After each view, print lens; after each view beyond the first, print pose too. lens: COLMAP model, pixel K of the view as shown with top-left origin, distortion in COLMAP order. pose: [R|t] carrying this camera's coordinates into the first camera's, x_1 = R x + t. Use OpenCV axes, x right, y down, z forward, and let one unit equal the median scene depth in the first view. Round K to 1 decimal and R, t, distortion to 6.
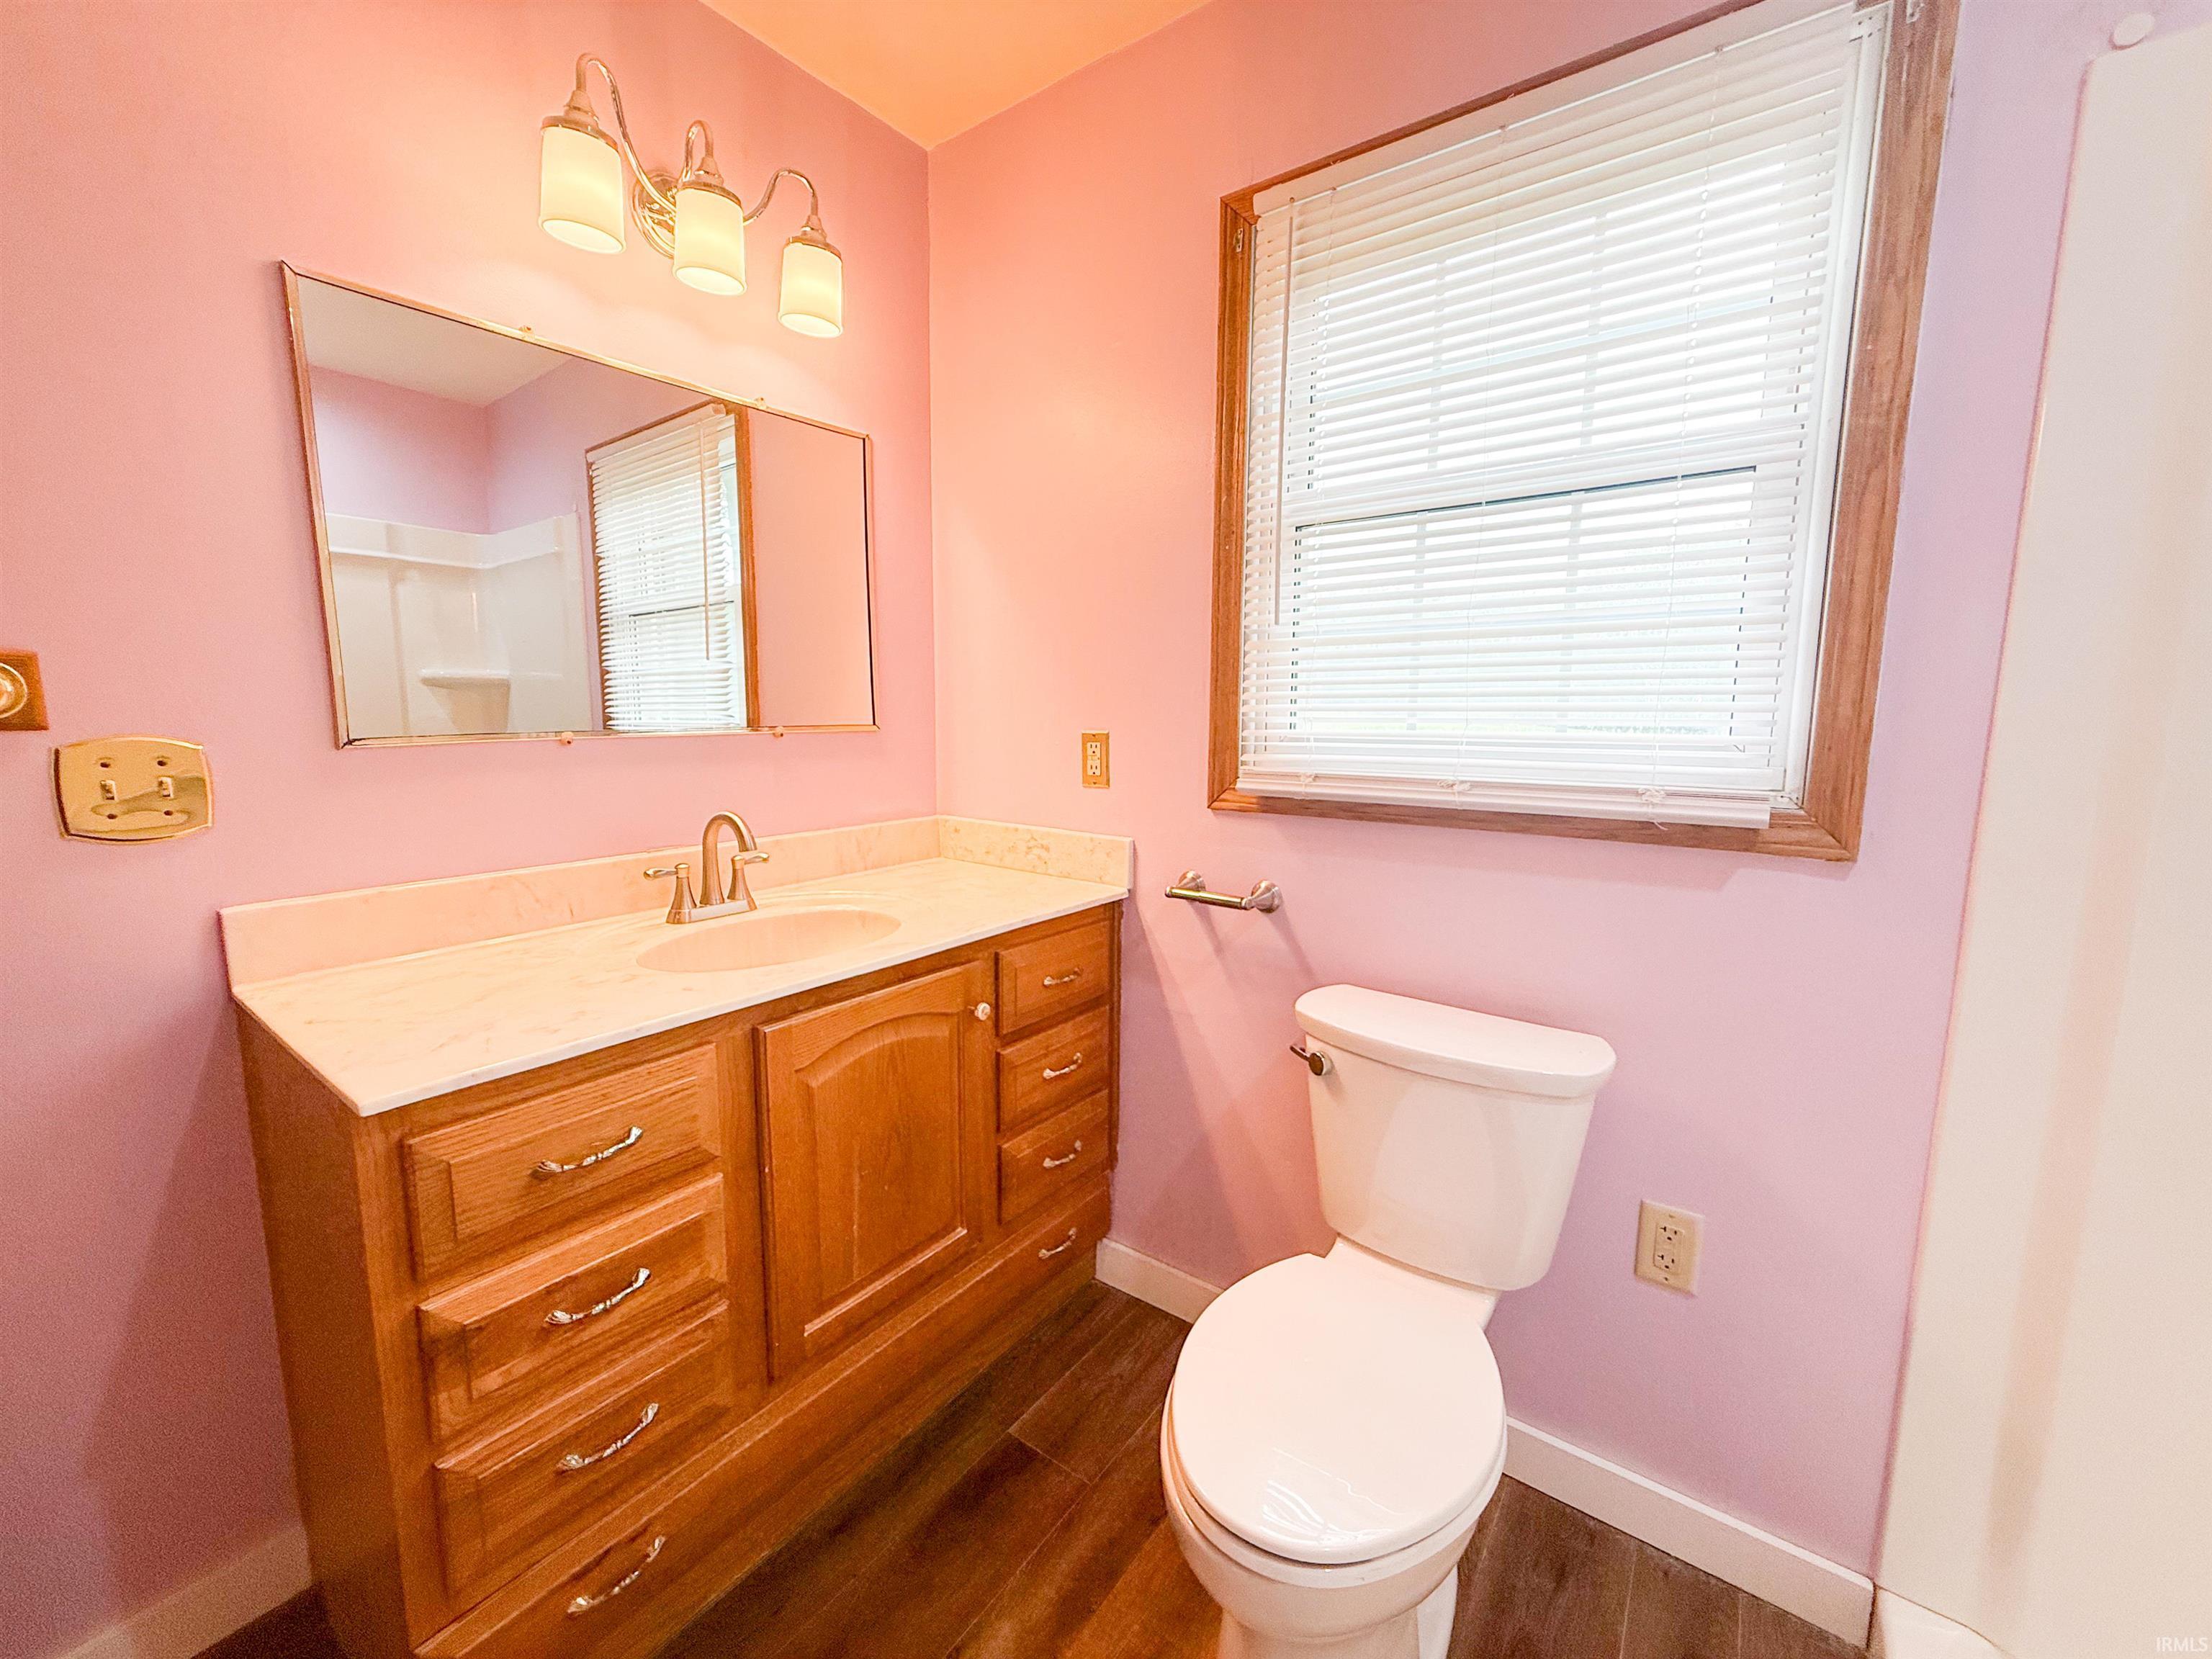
lens RADIAL K [[879.6, 0, 1098.6], [0, 879.6, 823.8], [0, 0, 1]] dist [0.000719, -0.000189]
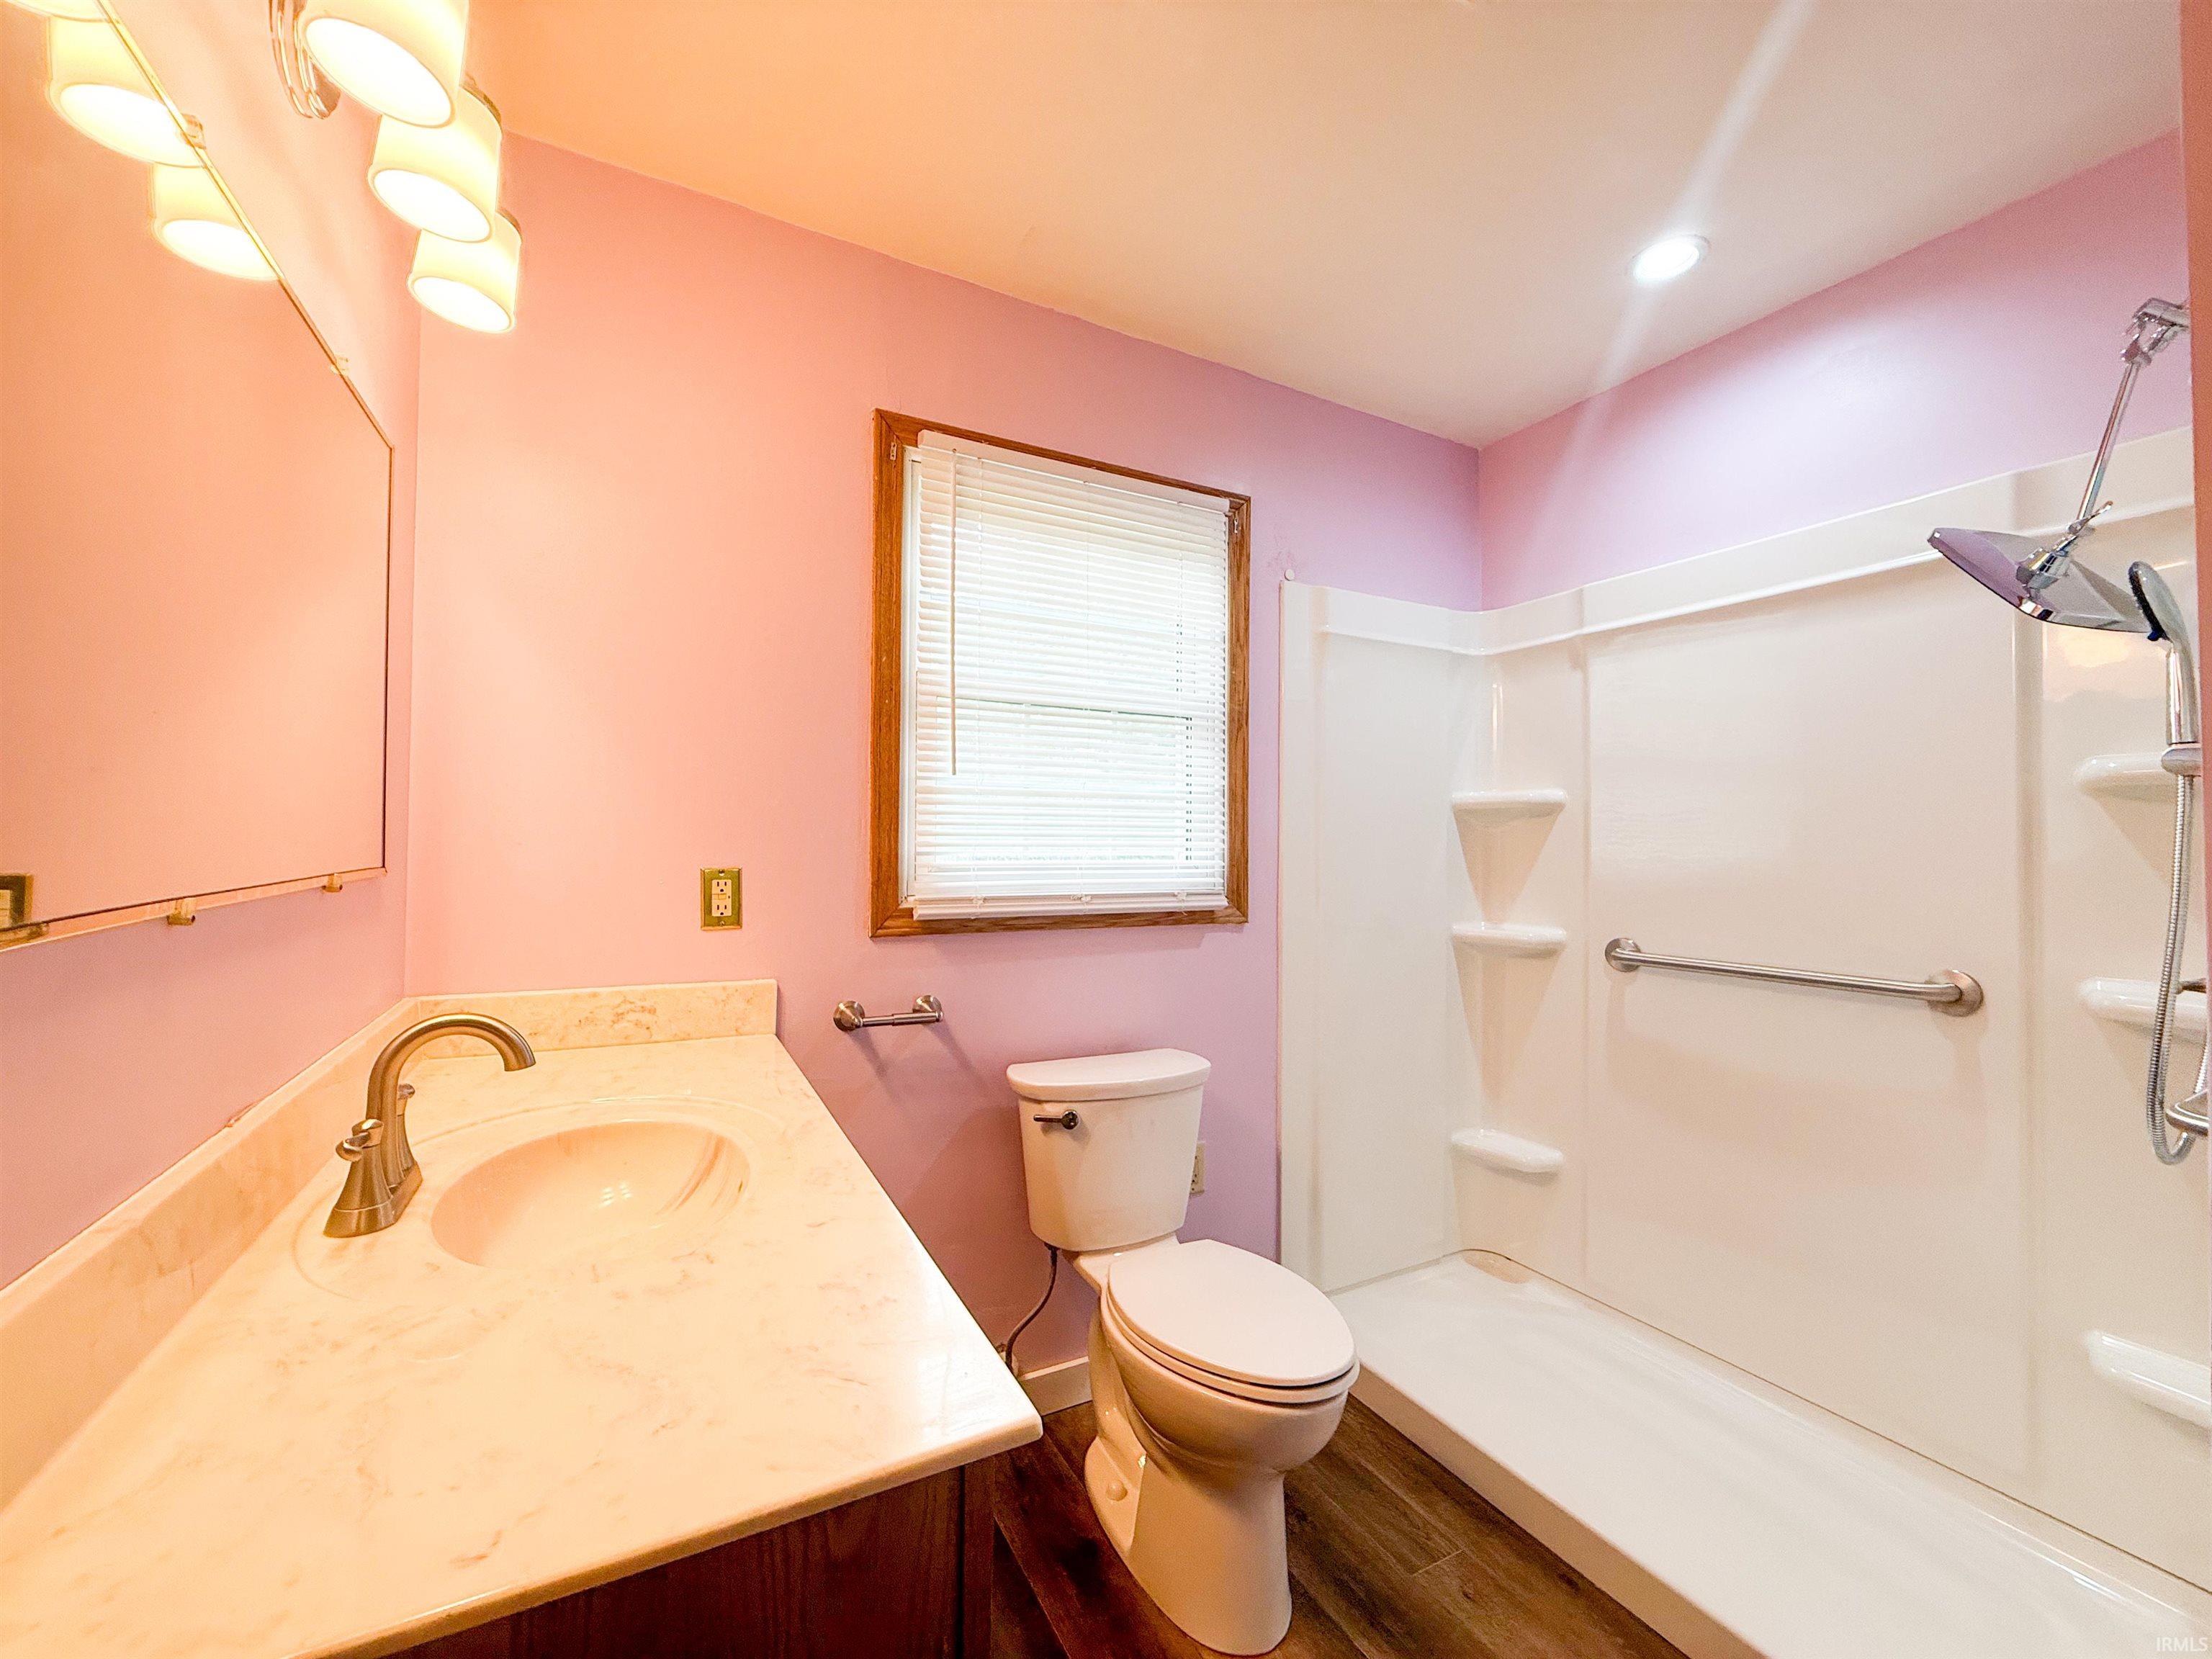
lens RADIAL K [[879.6, 0, 1091.1], [0, 879.6, 826.3], [0, 0, 1]] dist [0.000719, -0.000189]
pose [[0.433757, 0.016334, 0.900882, -0.750675], [0.106925, 0.991837, -0.069466, -0.050064], [-0.894663, 0.126458, 0.428470, 0.307252]]
